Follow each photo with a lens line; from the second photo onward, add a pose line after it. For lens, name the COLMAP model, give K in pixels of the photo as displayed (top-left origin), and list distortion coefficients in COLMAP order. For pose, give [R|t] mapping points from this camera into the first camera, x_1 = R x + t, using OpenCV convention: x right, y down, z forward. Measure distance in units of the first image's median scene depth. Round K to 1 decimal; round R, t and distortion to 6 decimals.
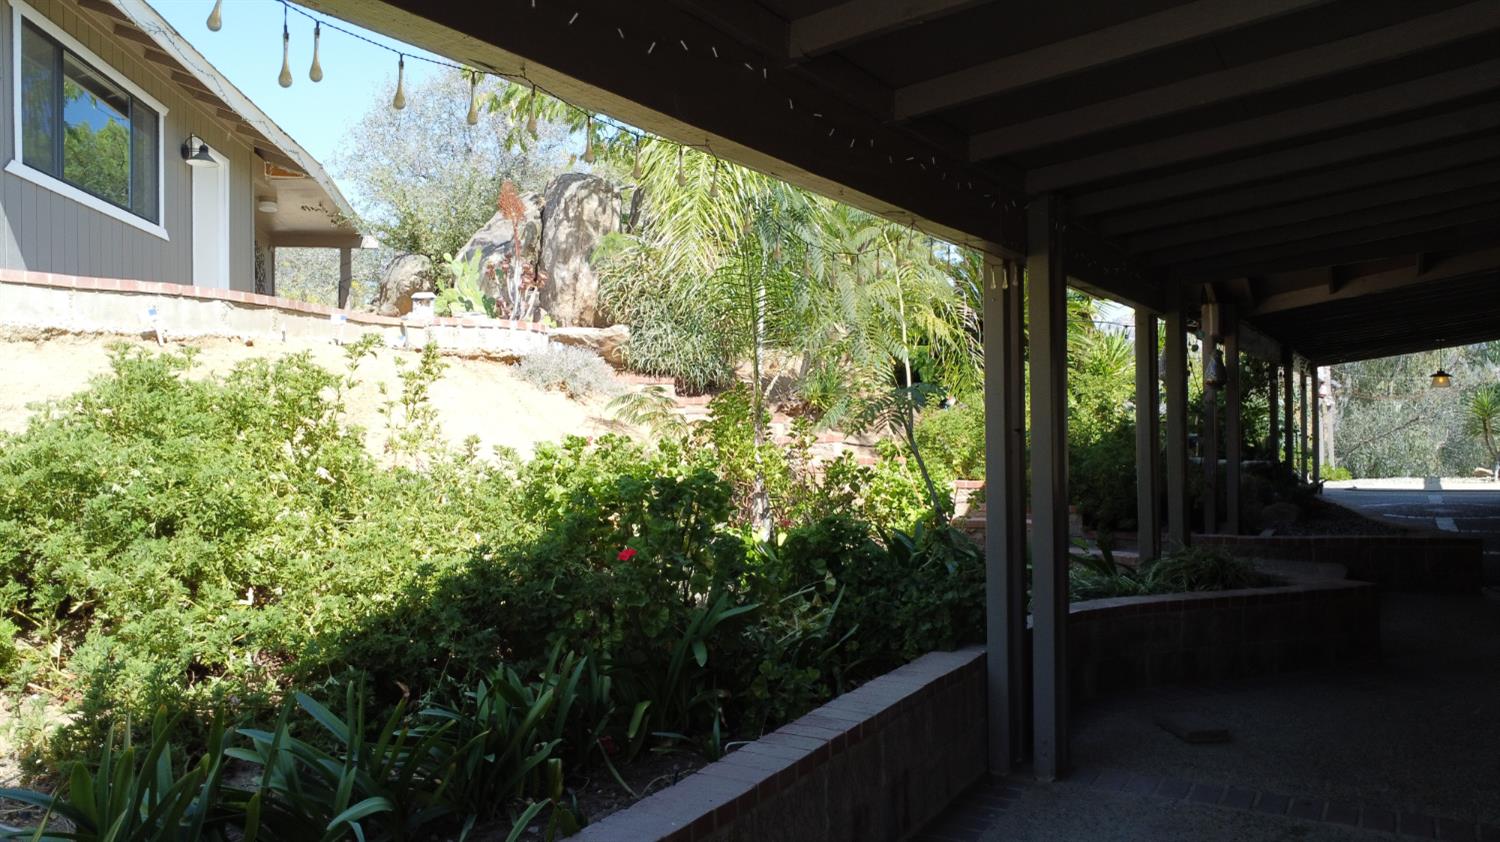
lens RADIAL K [[1084.8, 0, 743.5], [0, 1084.8, 416.6], [0, 0, 1]] dist [-0.020507, -0.018197]
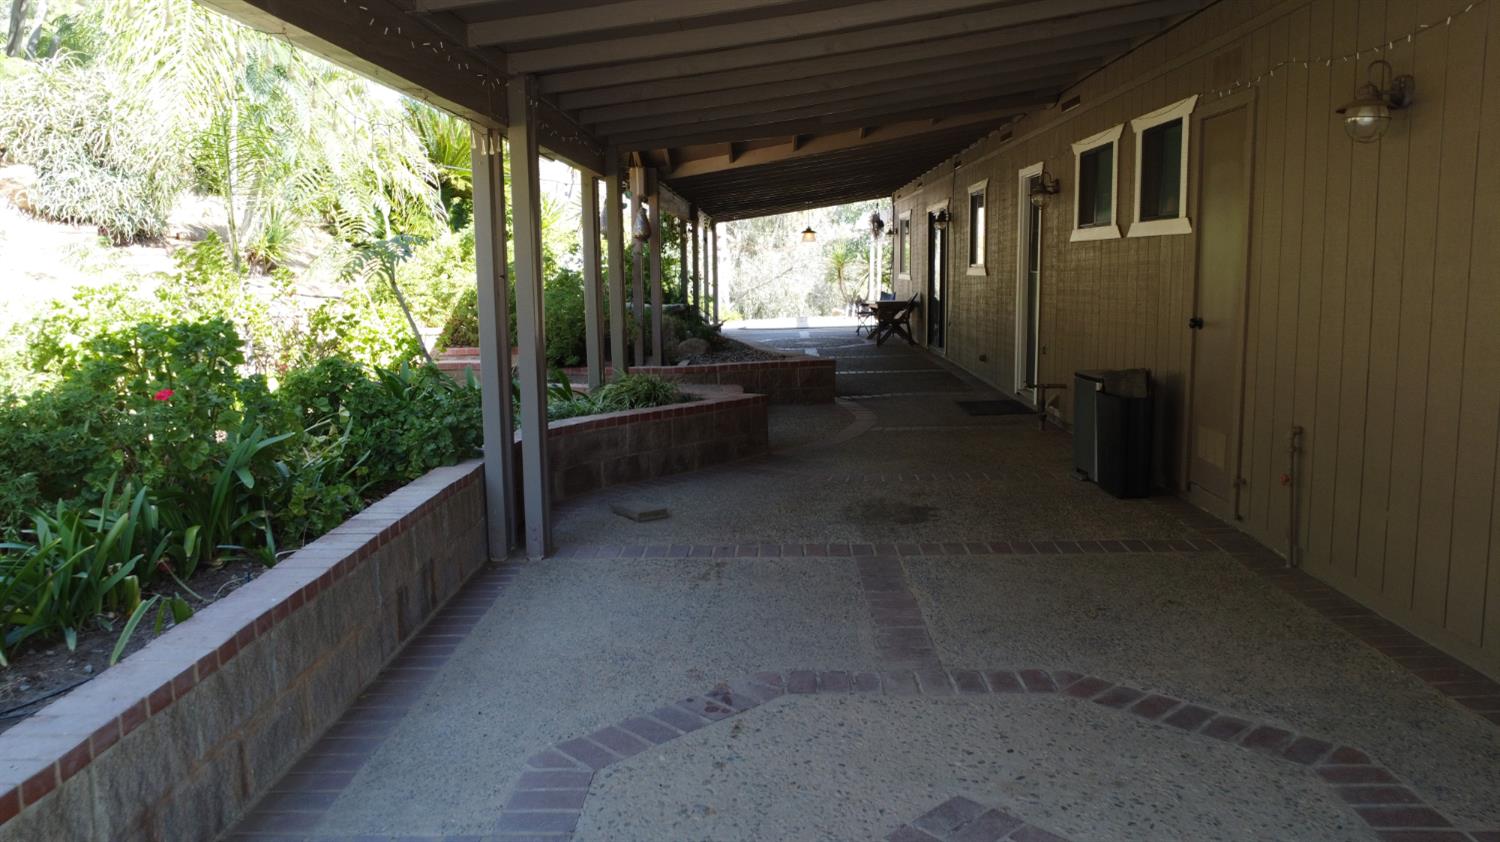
lens RADIAL K [[1084.8, 0, 745.1], [0, 1084.8, 416.6], [0, 0, 1]] dist [-0.020507, -0.018197]
pose [[0.868304, -0.070168, 0.491044, -0.099839], [0.002912, 0.990648, 0.136408, 0.003372], [-0.496024, -0.117014, 0.860388, -0.154961]]
